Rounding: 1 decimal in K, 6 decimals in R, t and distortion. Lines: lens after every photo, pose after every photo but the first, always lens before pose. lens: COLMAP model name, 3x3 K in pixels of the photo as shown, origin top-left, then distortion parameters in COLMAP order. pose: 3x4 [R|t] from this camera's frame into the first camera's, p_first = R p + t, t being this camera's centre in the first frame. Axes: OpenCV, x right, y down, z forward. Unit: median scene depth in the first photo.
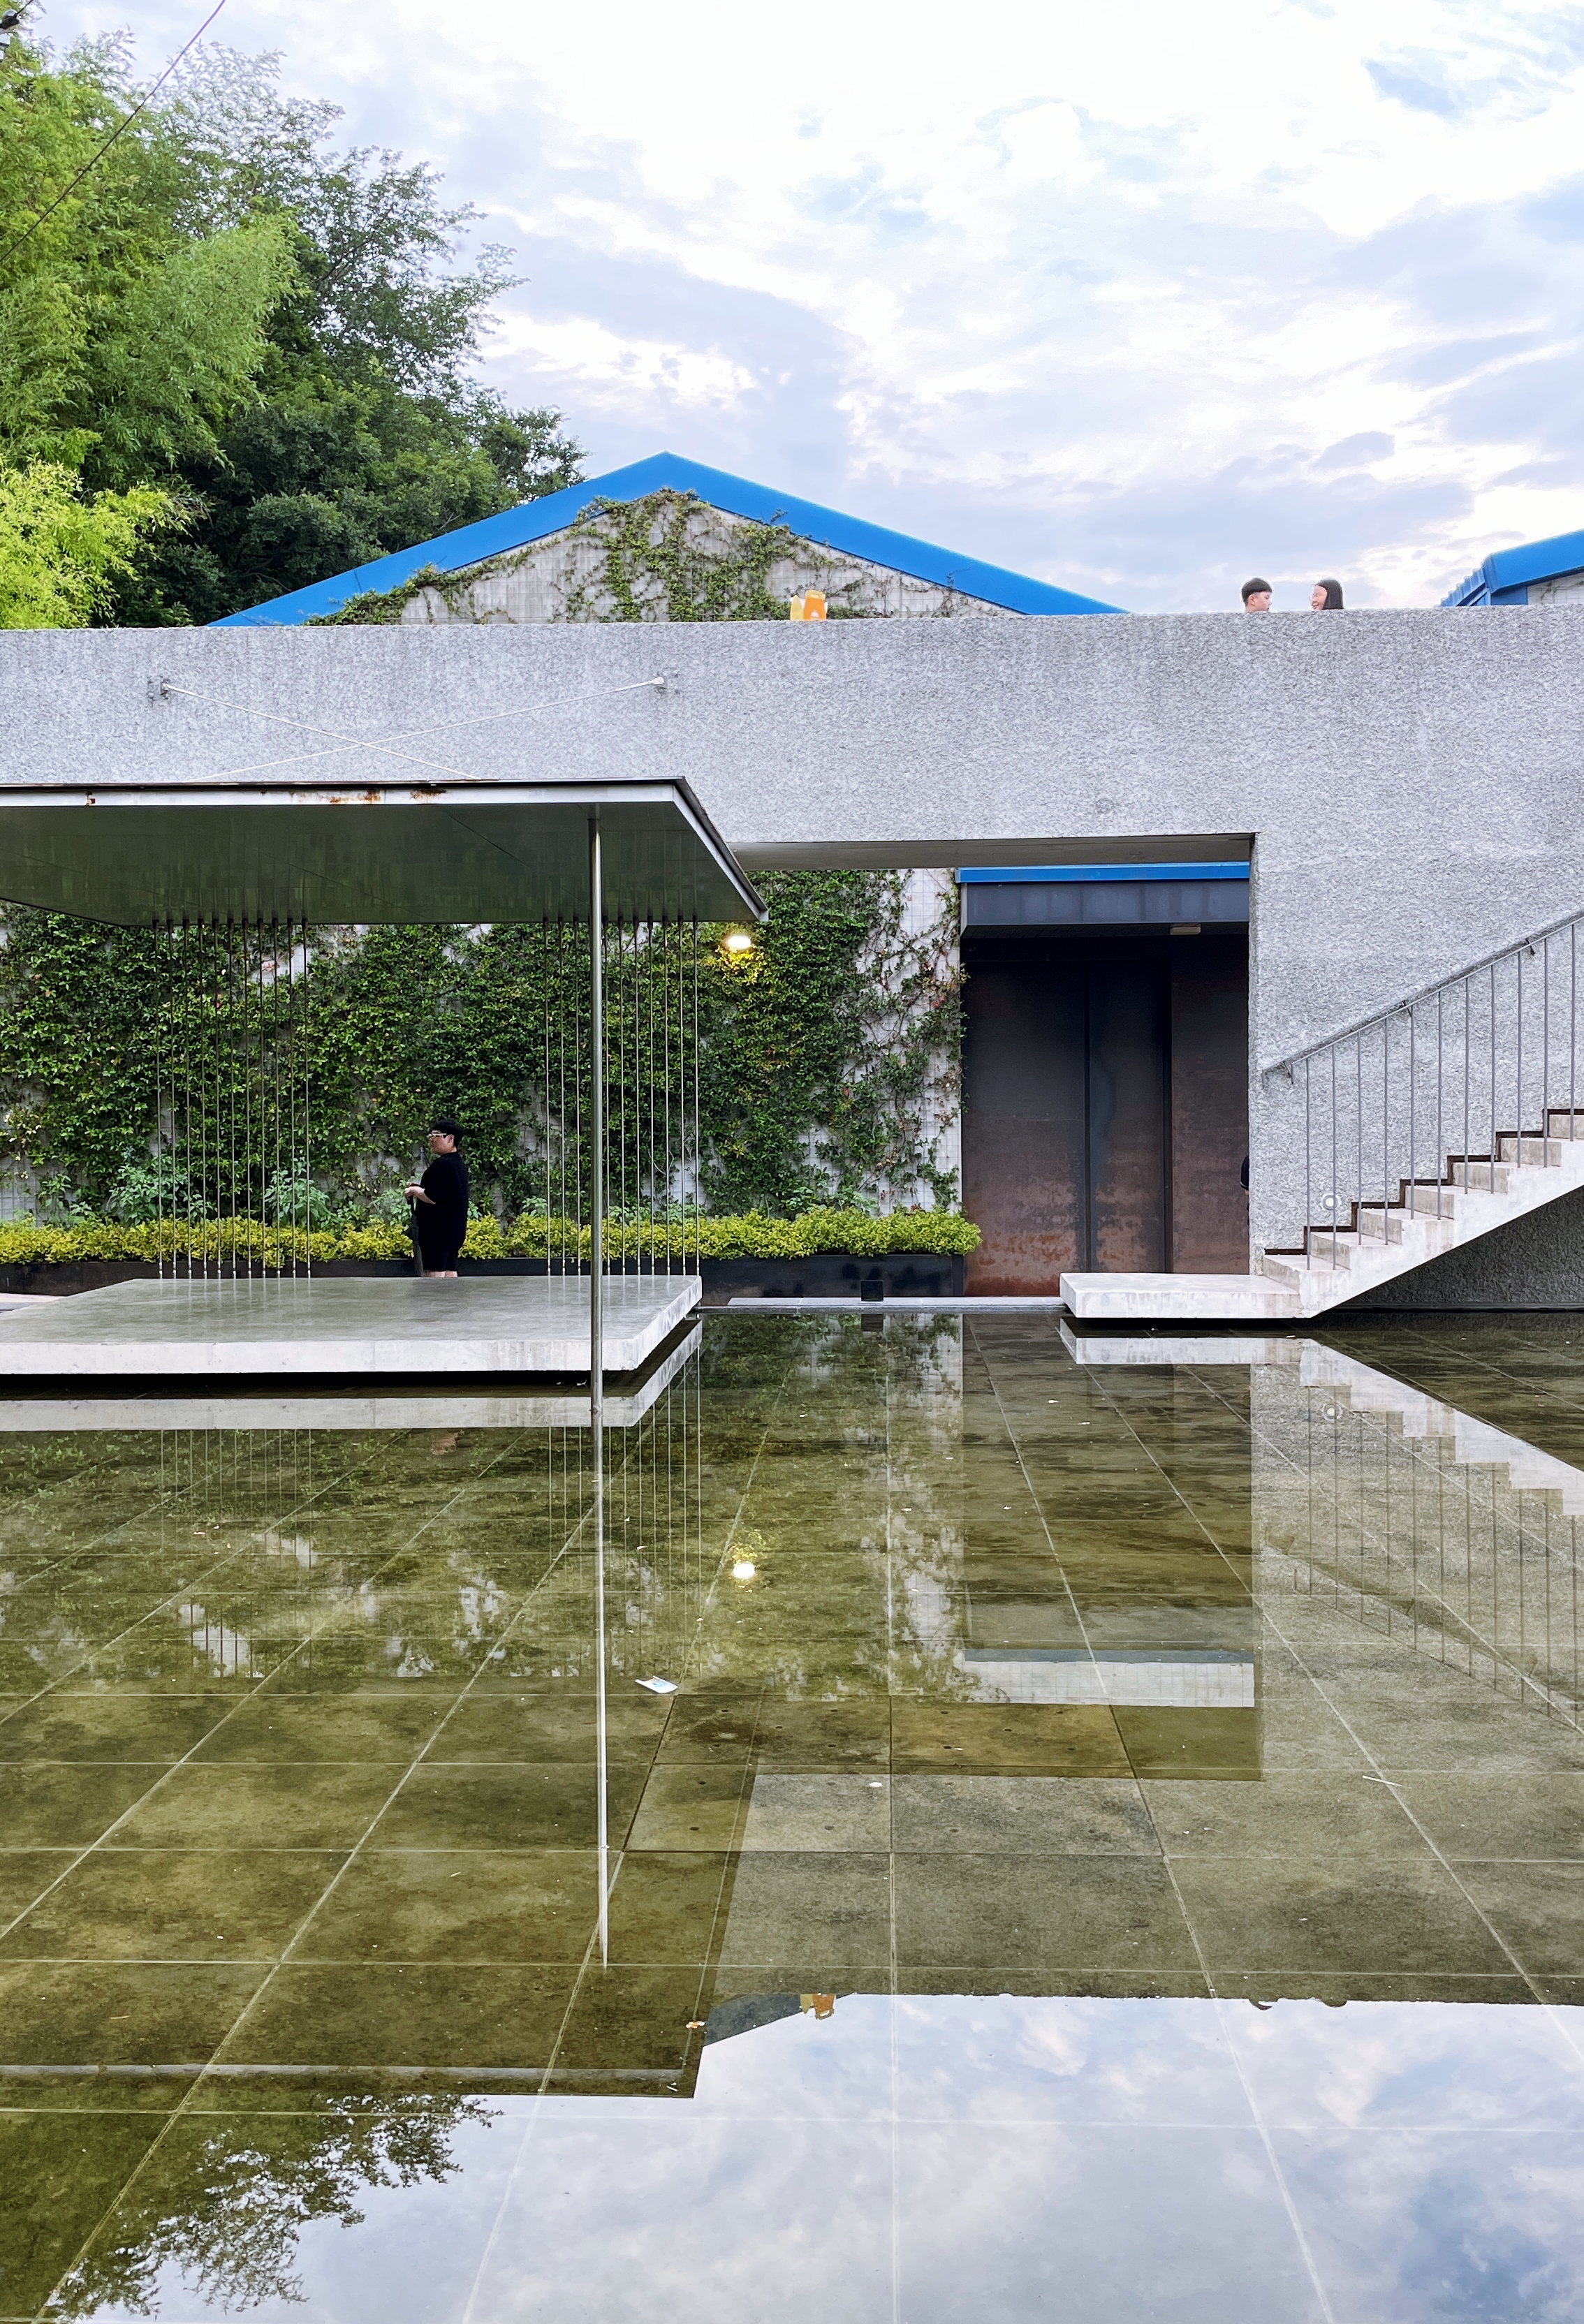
lens RADIAL K [[2541.0, 0, 794.4], [0, 2541.0, 1234.0], [0, 0, 1]] dist [0.147161, -0.282448]
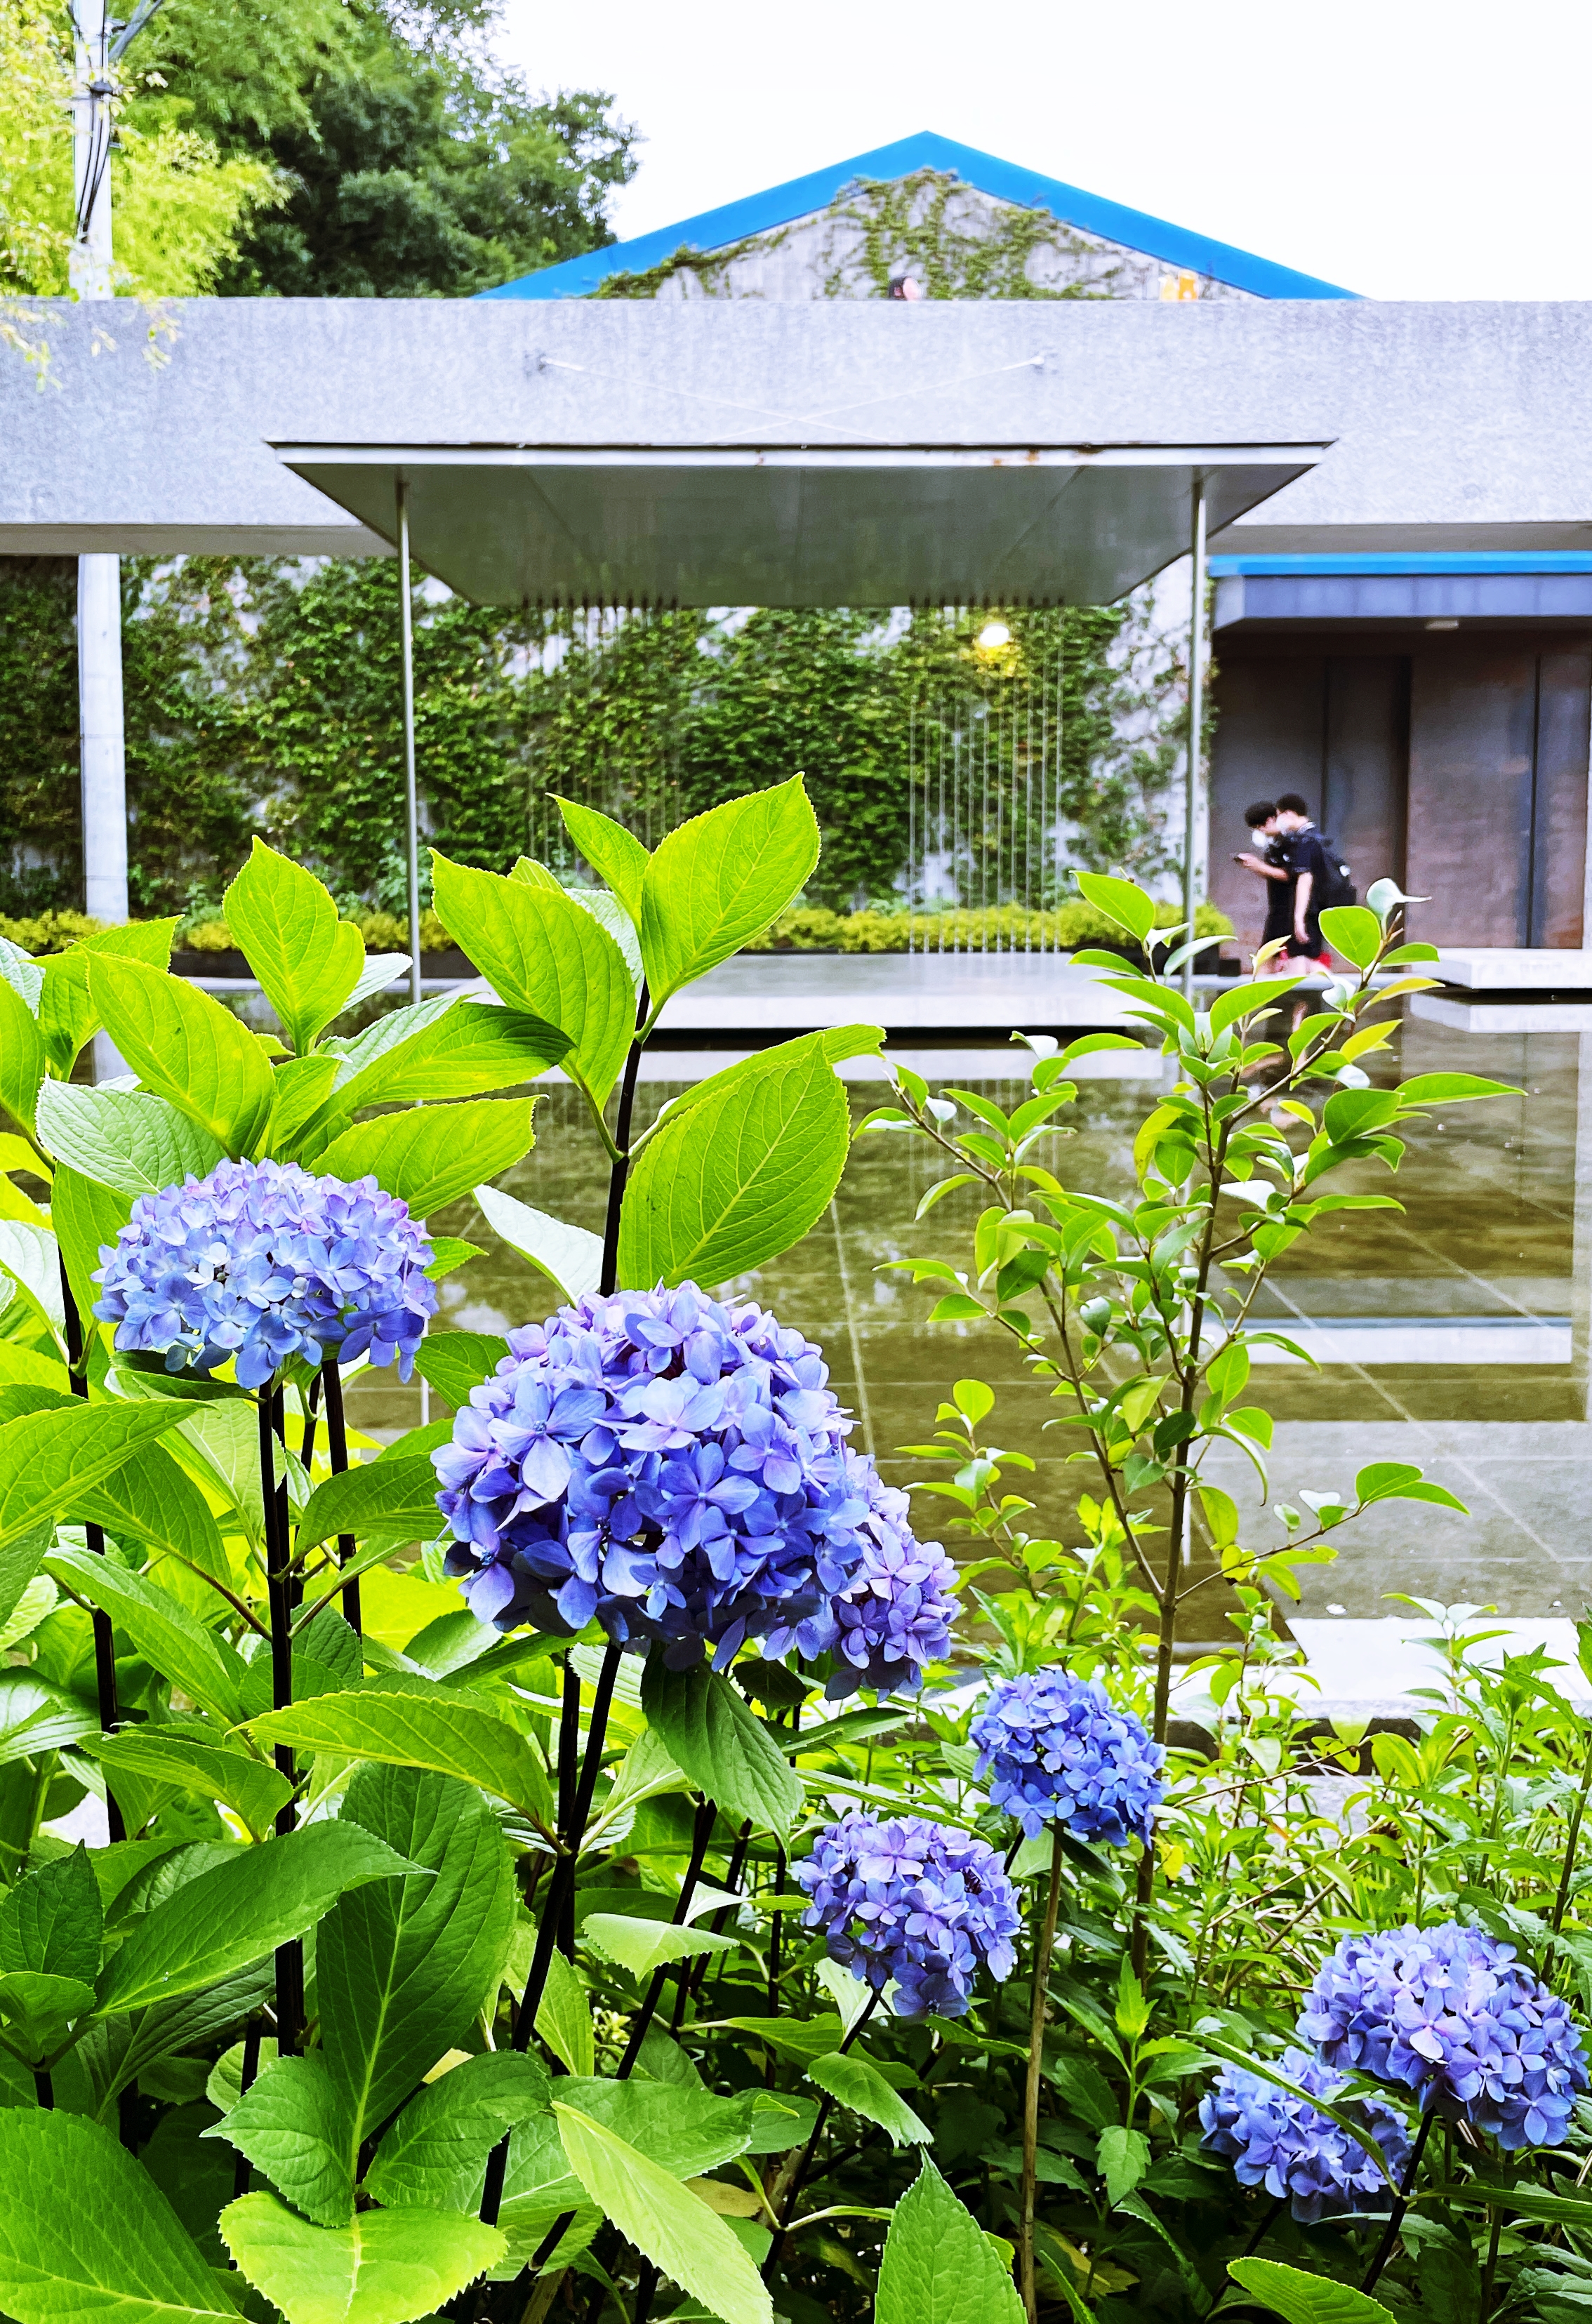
lens RADIAL K [[2540.9, 0, 798.4], [0, 2540.9, 1234.0], [0, 0, 1]] dist [0.147161, -0.282448]
pose [[0.997398, -0.005910, 0.071843, -0.173722], [-0.001421, 0.994827, 0.101573, 0.019130], [-0.072072, -0.101411, 0.992231, -0.032340]]
